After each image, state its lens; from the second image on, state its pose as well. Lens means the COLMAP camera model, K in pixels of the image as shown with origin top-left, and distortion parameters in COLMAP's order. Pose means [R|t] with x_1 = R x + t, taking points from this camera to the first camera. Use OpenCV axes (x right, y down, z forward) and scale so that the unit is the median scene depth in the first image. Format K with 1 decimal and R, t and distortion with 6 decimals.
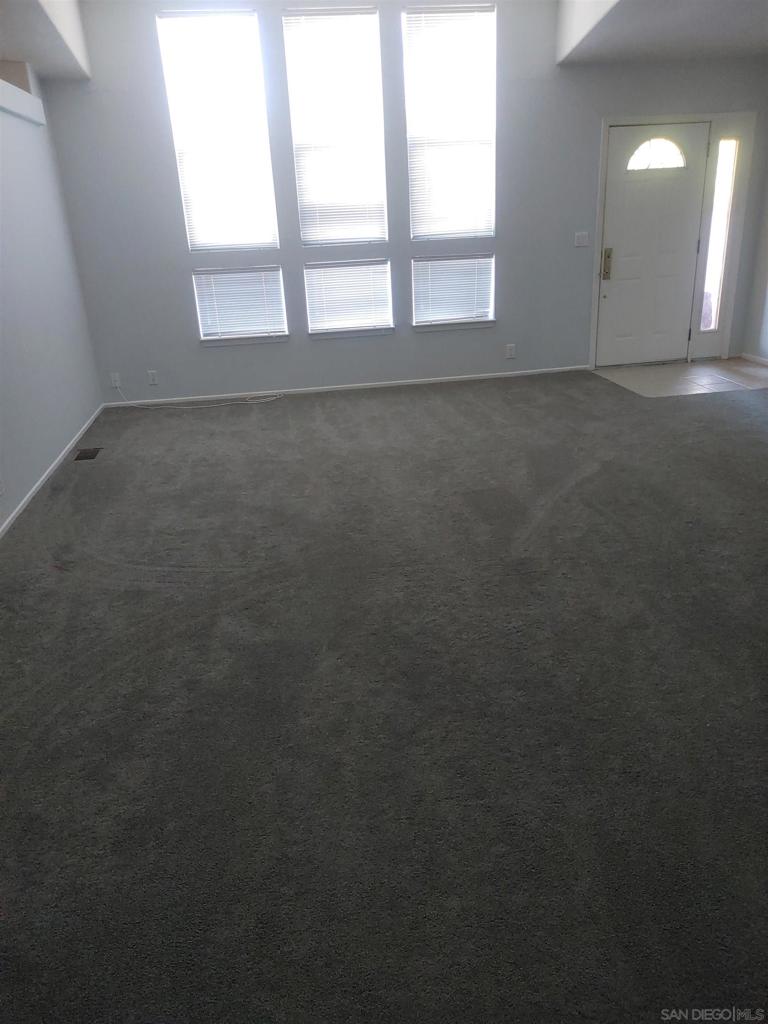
lens RADIAL K [[774.9, 0, 383.0], [0, 774.9, 509.4], [0, 0, 1]] dist [0.053219, -0.037881]
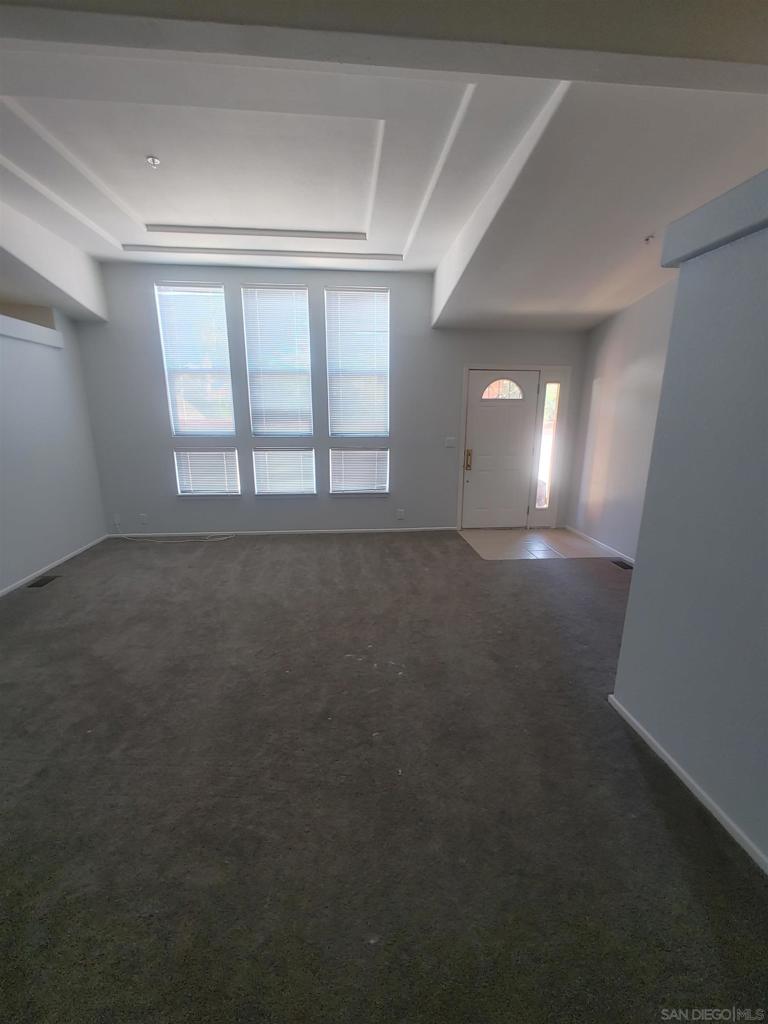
lens RADIAL K [[435.2, 0, 383.2], [0, 435.2, 518.8], [0, 0, 1]] dist [-0.015458, -0.000002]
pose [[0.997190, 0.063577, -0.039621, 0.174698], [-0.068087, 0.989762, -0.125439, -0.099088], [0.031240, 0.127785, 0.991310, 0.225166]]
